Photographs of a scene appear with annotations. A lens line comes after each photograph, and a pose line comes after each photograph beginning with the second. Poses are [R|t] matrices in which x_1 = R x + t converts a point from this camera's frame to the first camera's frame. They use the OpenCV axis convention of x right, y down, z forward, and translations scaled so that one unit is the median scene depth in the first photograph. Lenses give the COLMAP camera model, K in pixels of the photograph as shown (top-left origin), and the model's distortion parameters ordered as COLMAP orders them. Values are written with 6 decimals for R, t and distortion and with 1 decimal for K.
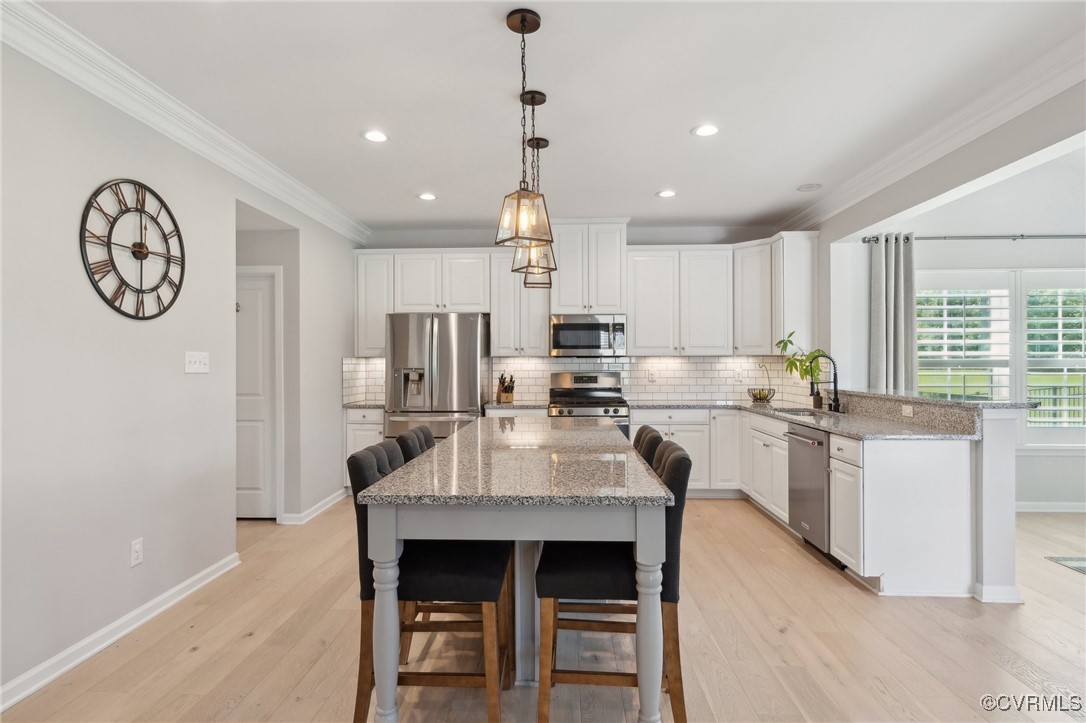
lens RADIAL K [[577.4, 0, 541.5], [0, 577.4, 361.3], [0, 0, 1]] dist [-0.007866, -0.000371]
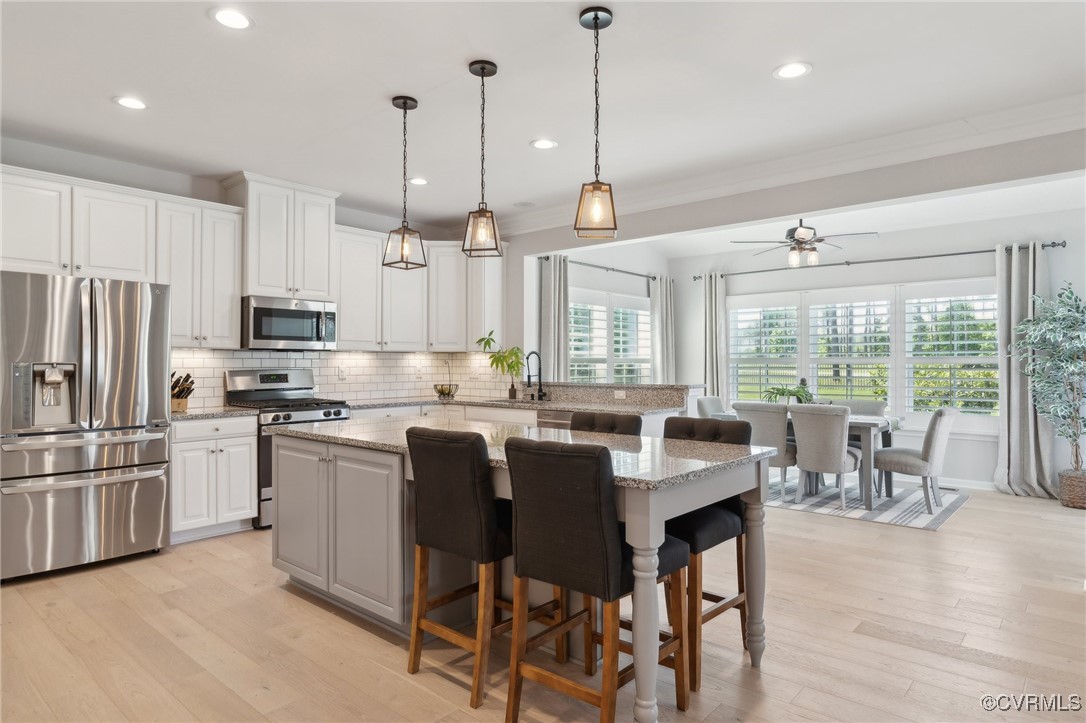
lens RADIAL K [[635.3, 0, 542.6], [0, 635.3, 357.4], [0, 0, 1]] dist [0.003345, 0.000143]
pose [[0.627279, 0.009956, 0.778731, -0.422453], [-0.002956, 0.999942, -0.010403, 0.011254], [-0.778789, 0.004224, 0.627272, 0.157369]]
